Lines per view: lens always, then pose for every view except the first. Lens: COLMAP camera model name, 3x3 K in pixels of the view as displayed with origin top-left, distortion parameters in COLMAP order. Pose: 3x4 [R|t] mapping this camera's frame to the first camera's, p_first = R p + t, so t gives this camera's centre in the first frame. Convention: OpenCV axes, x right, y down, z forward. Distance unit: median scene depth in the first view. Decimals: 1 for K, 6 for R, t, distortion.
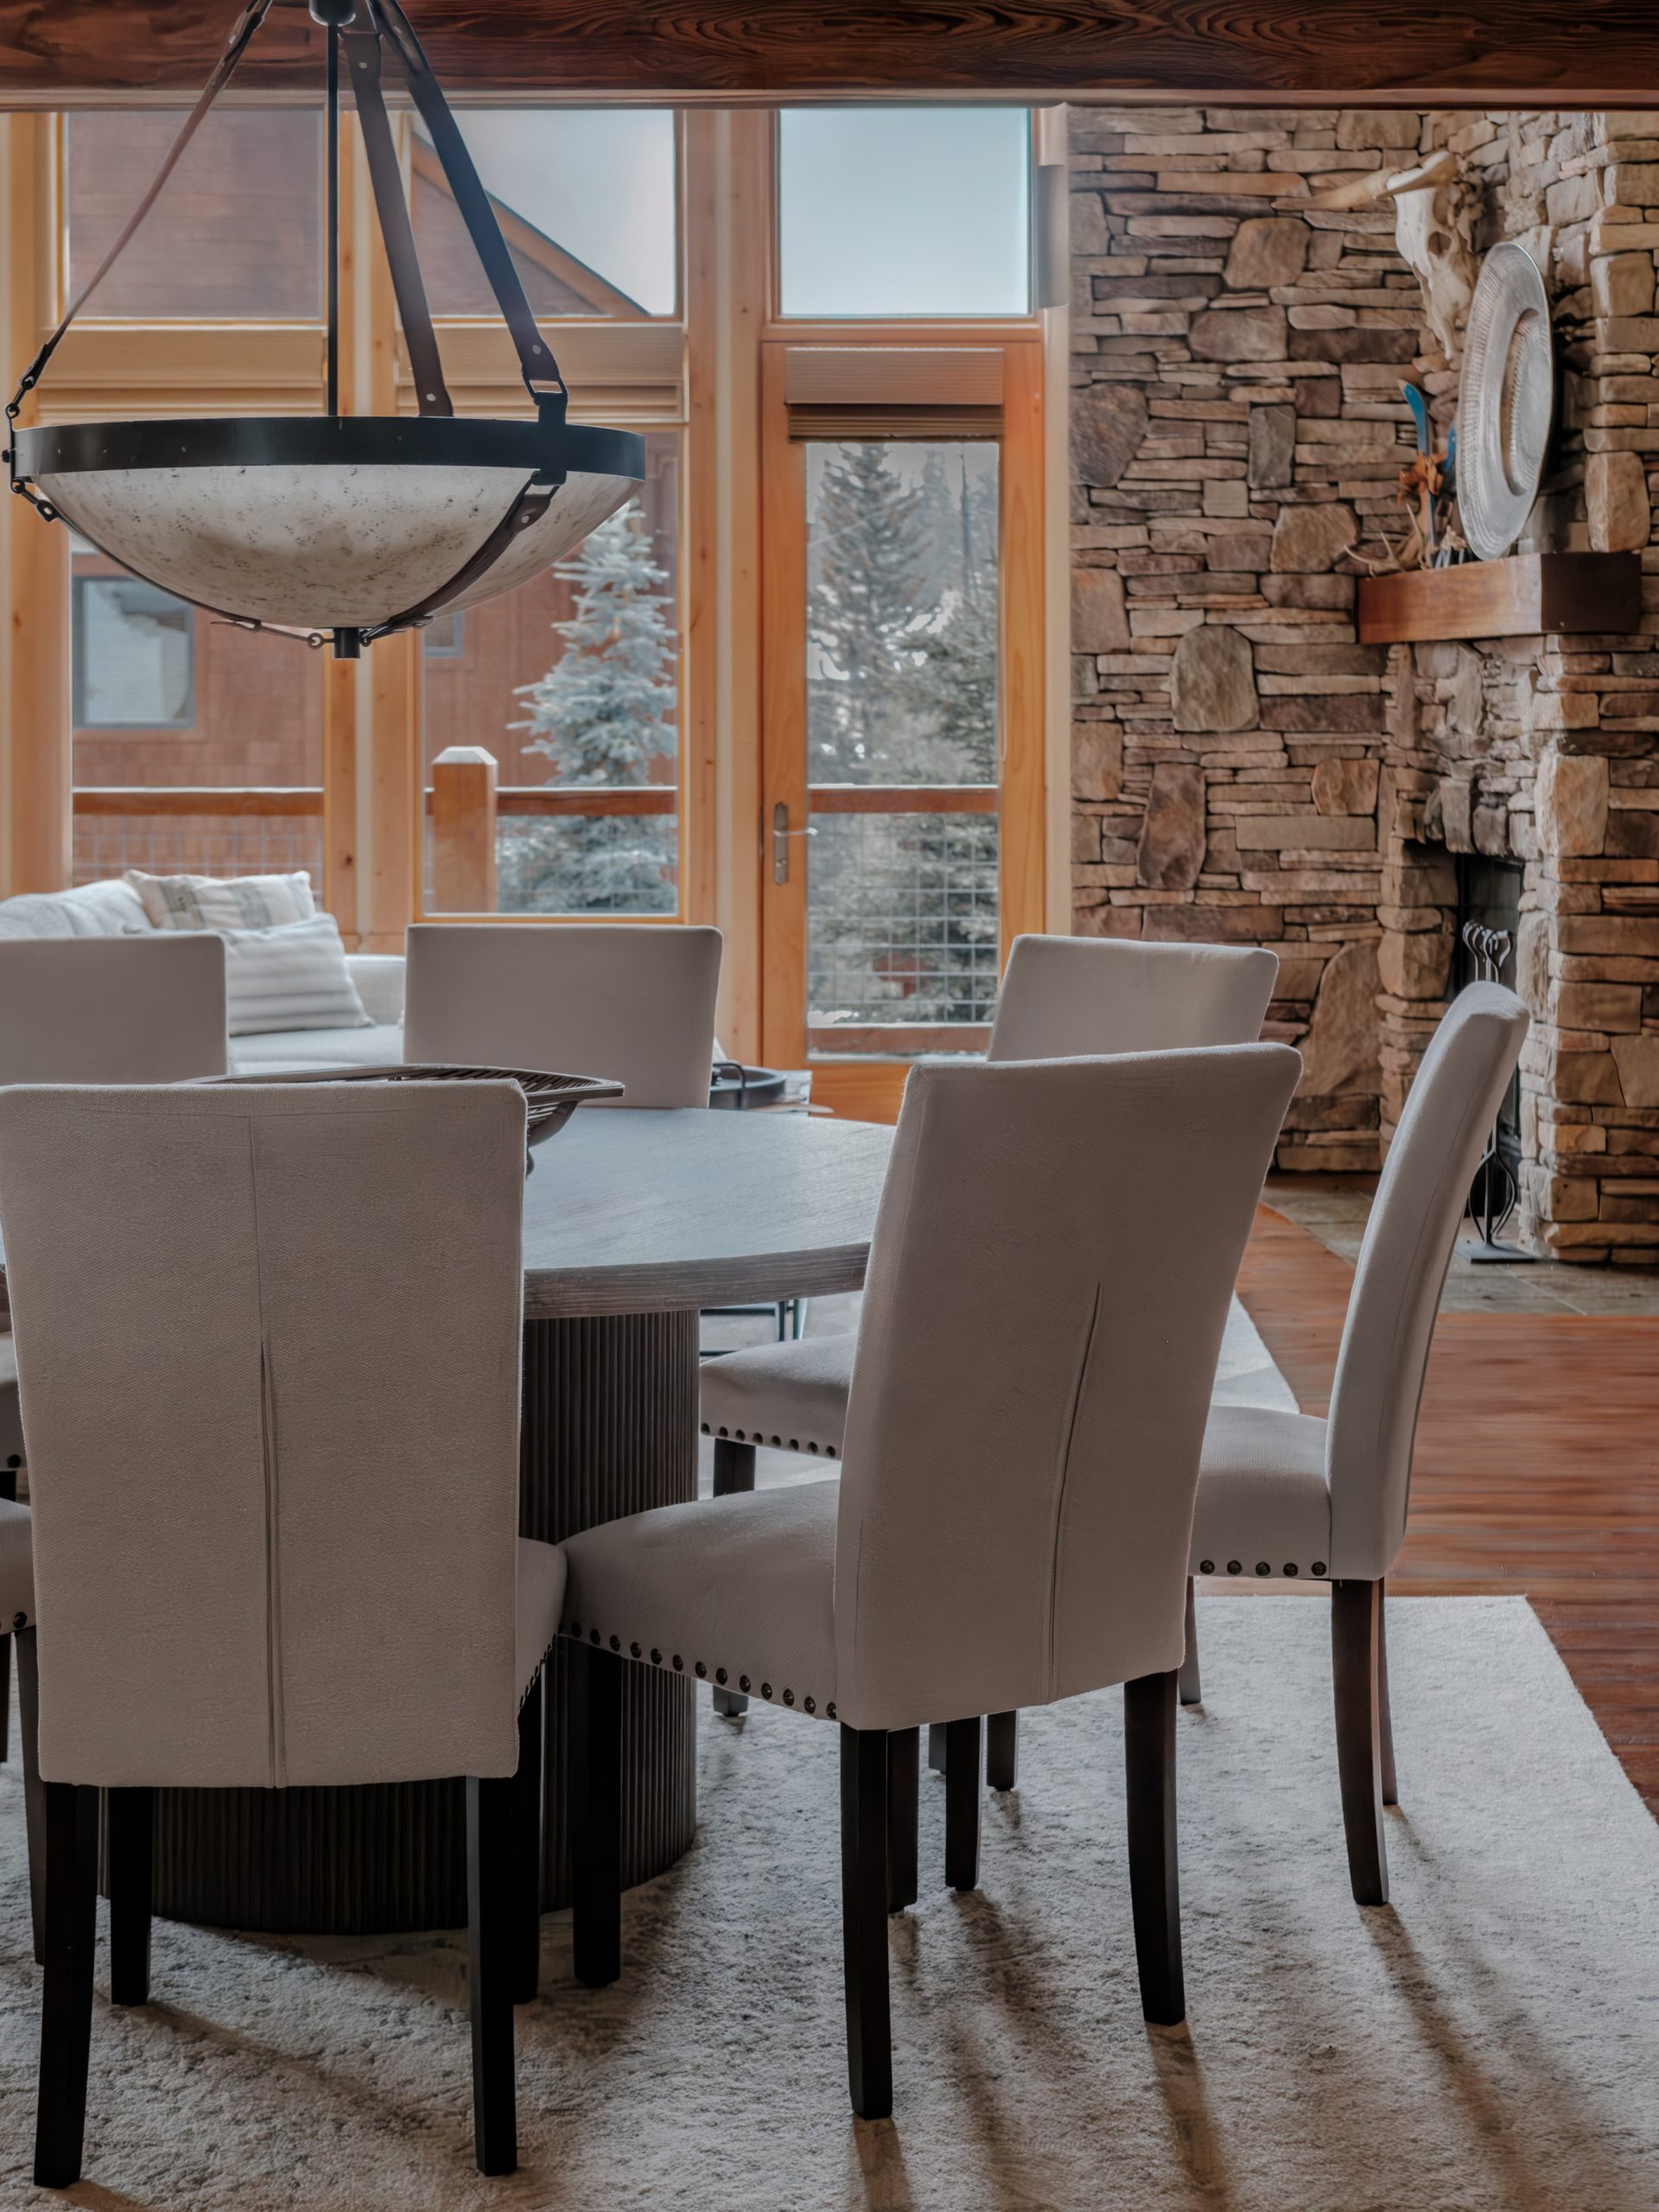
lens RADIAL K [[3544.0, 0, 829.5], [0, 3544.0, 1106.0], [0, 0, 1]] dist [-0.158758, 0.011678]
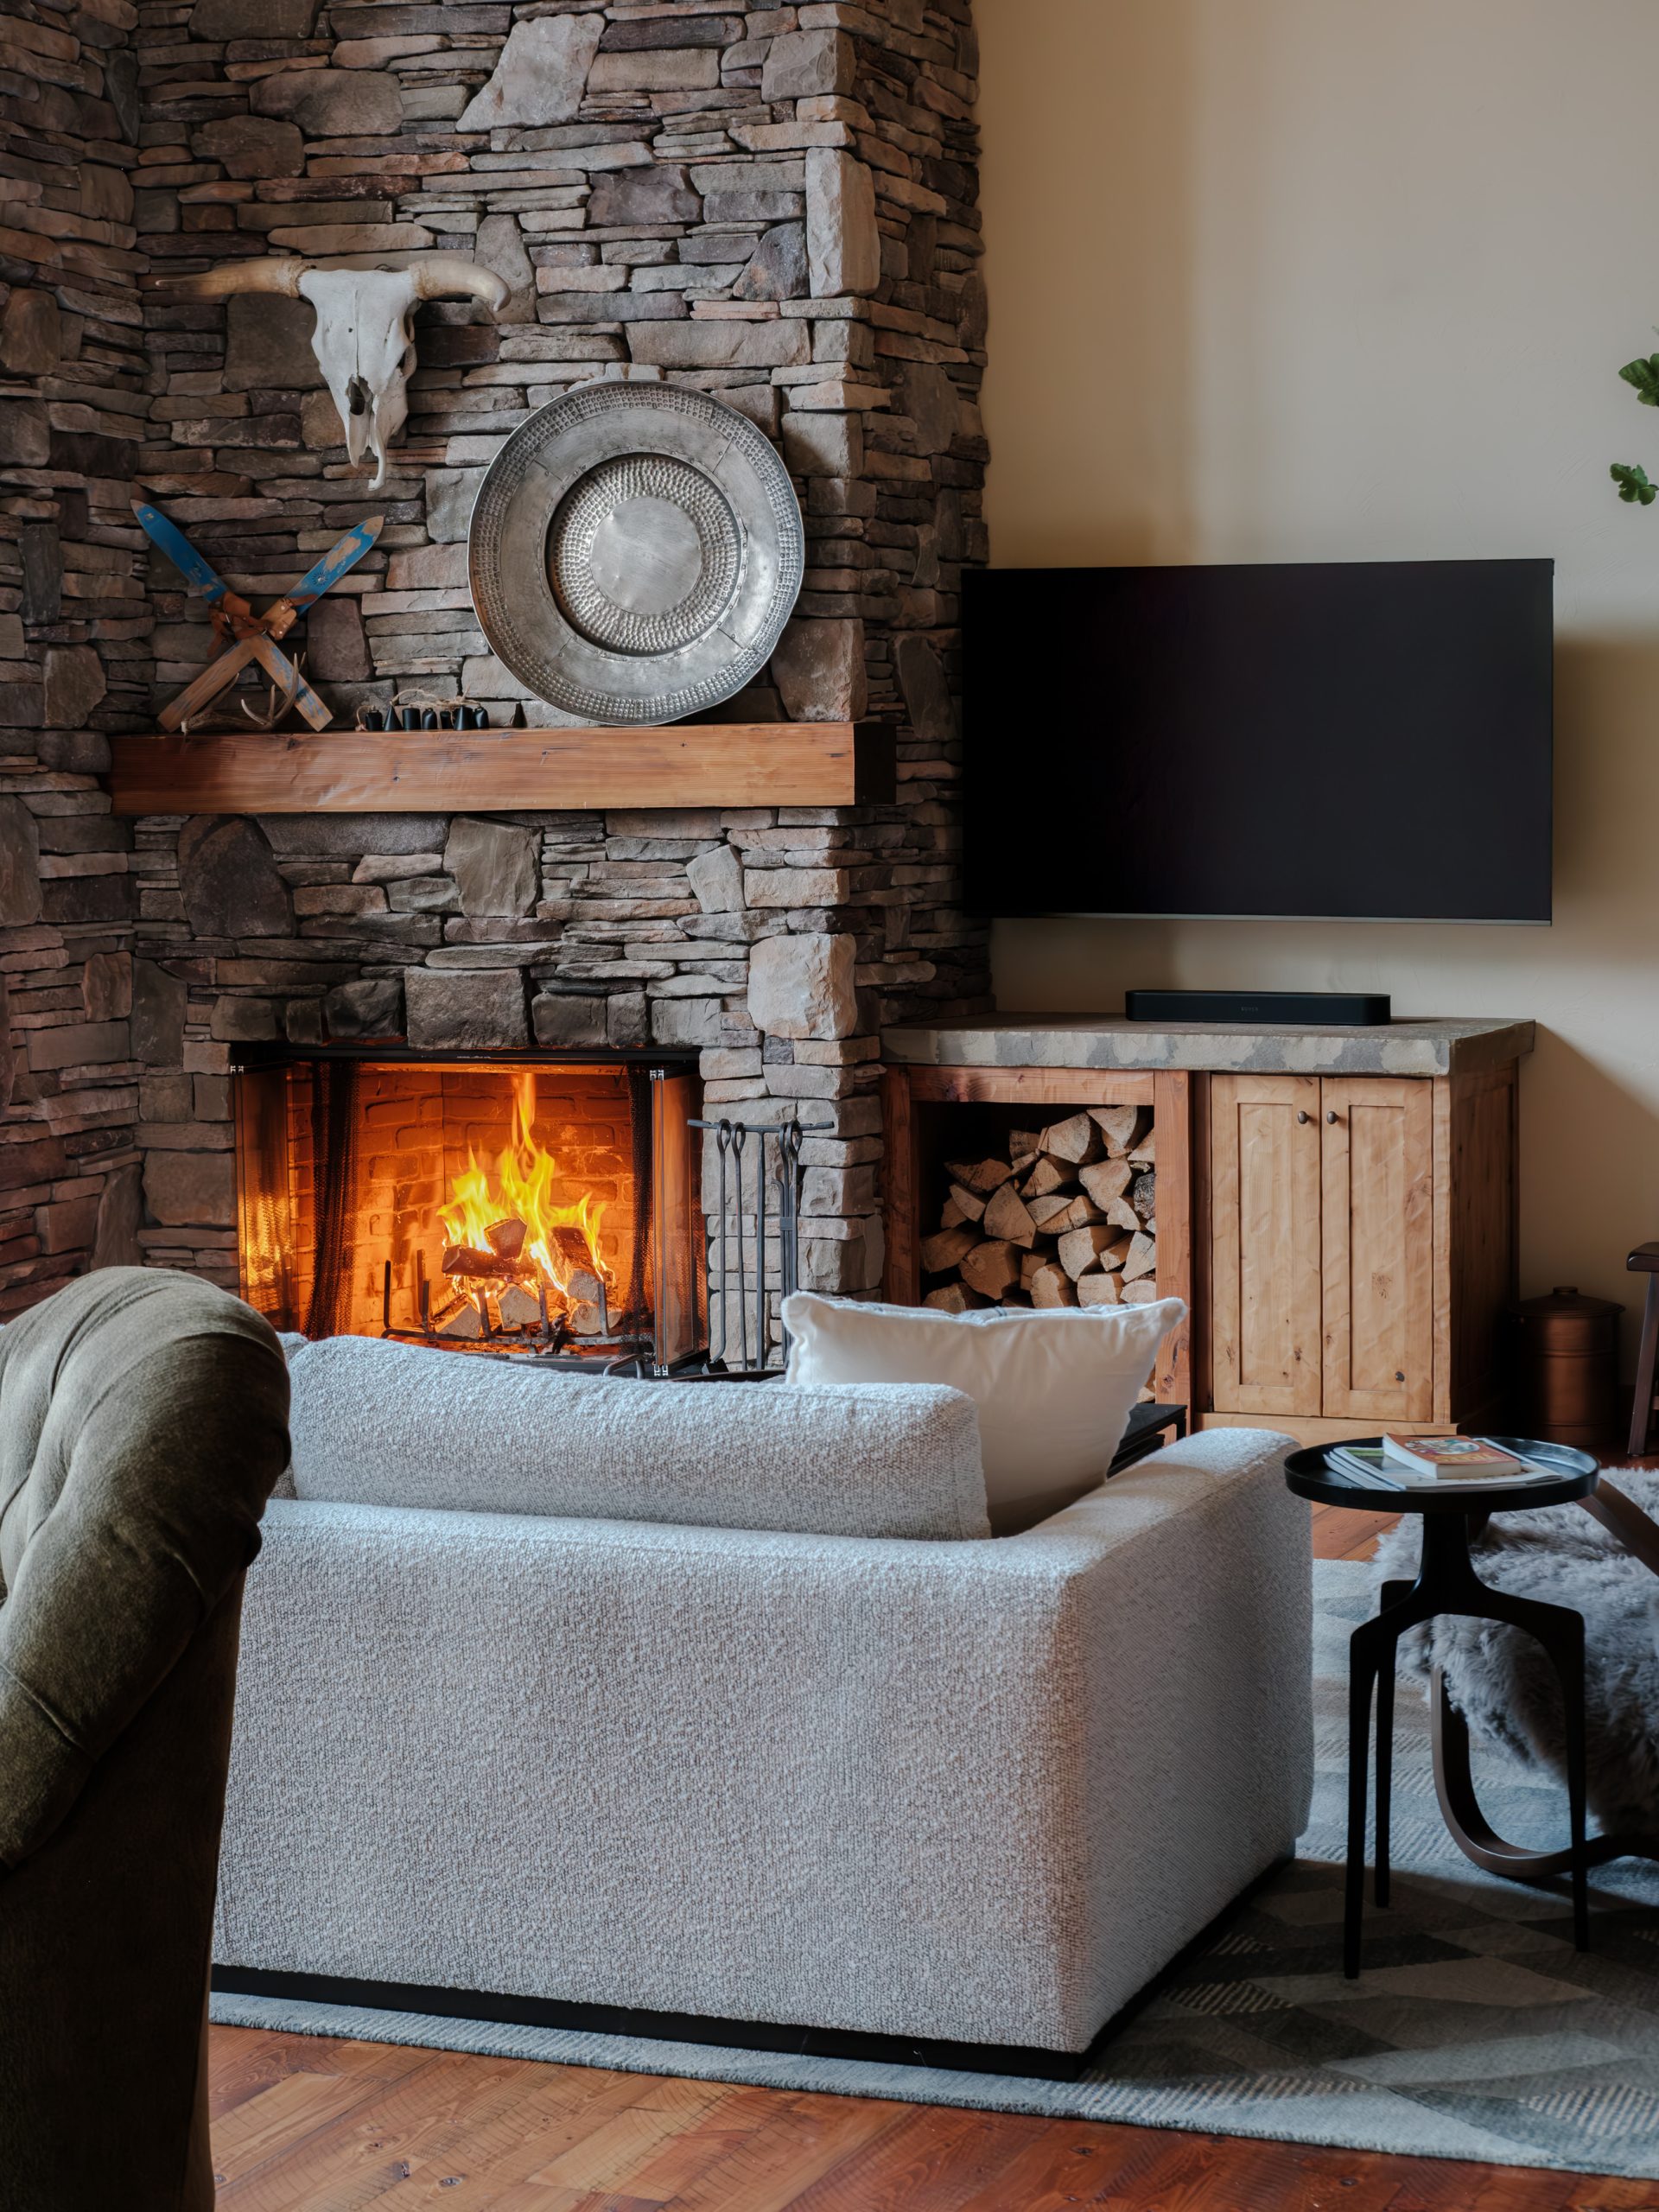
lens RADIAL K [[3807.9, 0, 829.5], [0, 3807.9, 1106.0], [0, 0, 1]] dist [-0.021164, 0.027567]
pose [[0.363460, -0.086445, 0.927591, -0.632537], [0.118473, 0.991890, 0.046016, -0.084253], [-0.924046, 0.093169, 0.370754, 0.515991]]
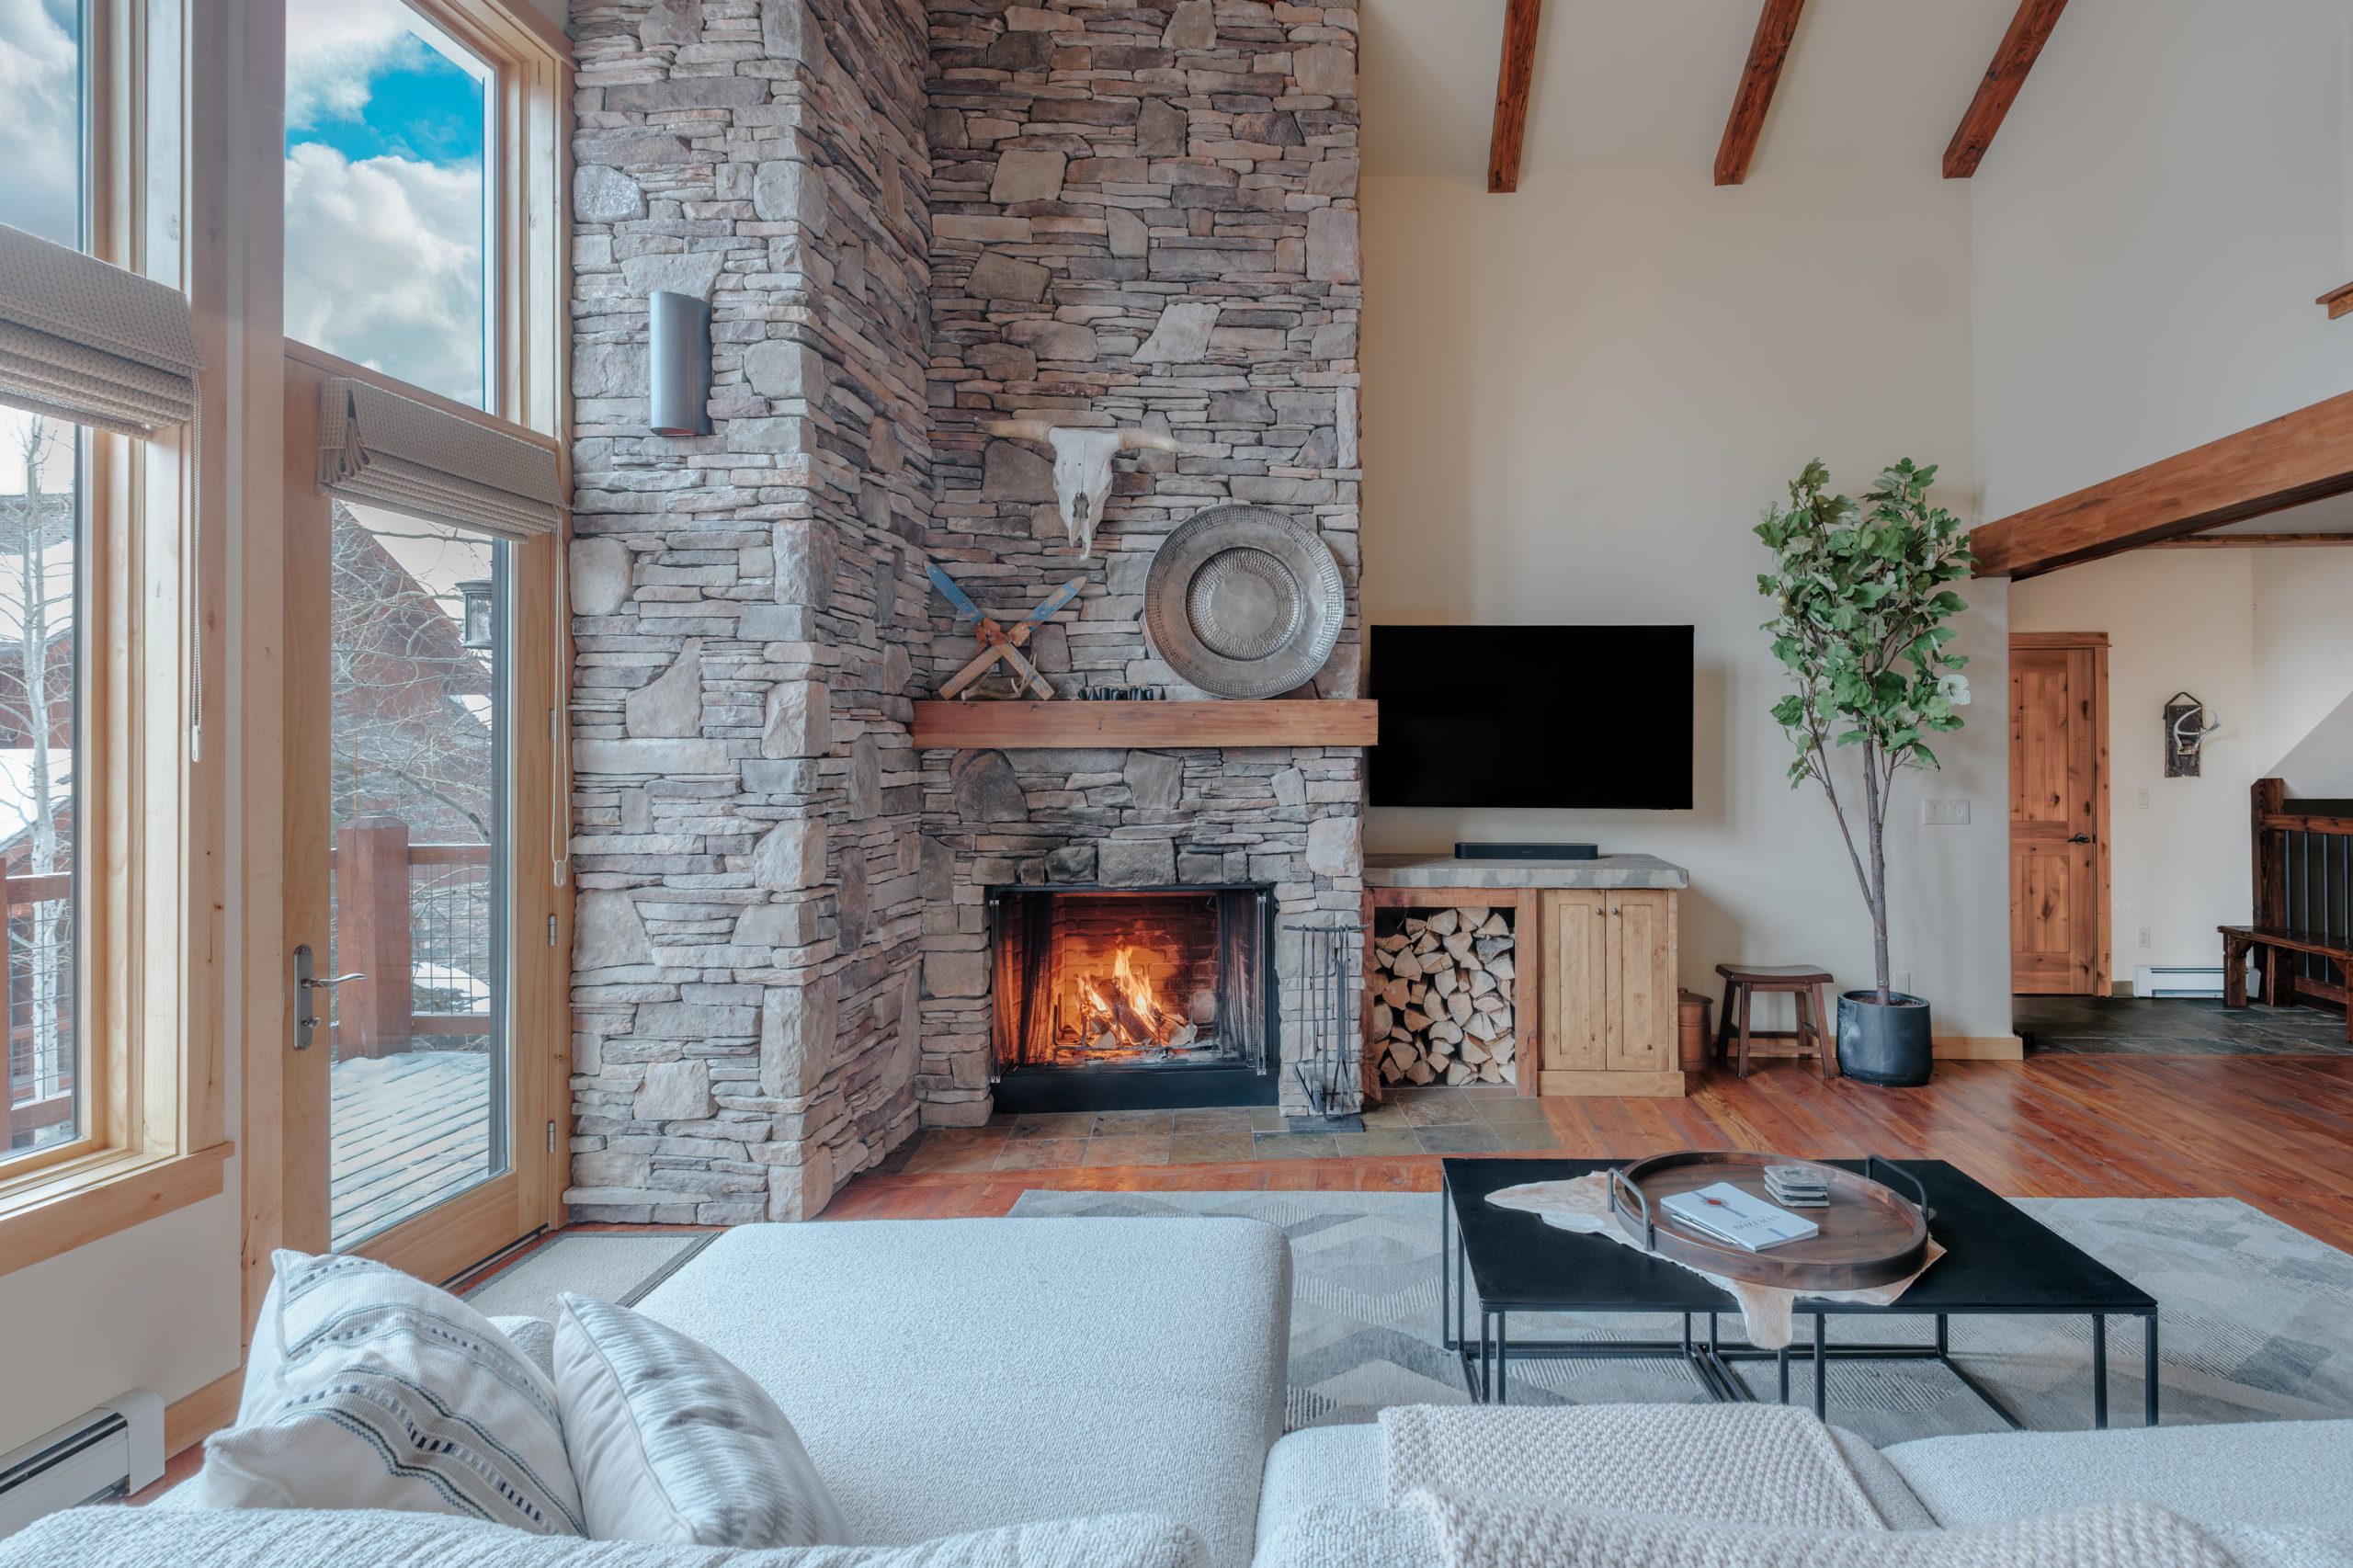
lens RADIAL K [[1101.4, 0, 1245.5], [0, 1101.4, 756.3], [0, 0, 1]] dist [0.002202, 0.000179]
pose [[0.032495, -0.005786, 0.999455, -0.274783], [0.117783, 0.993038, 0.001920, -0.114004], [-0.992508, 0.117656, 0.032950, 0.859875]]
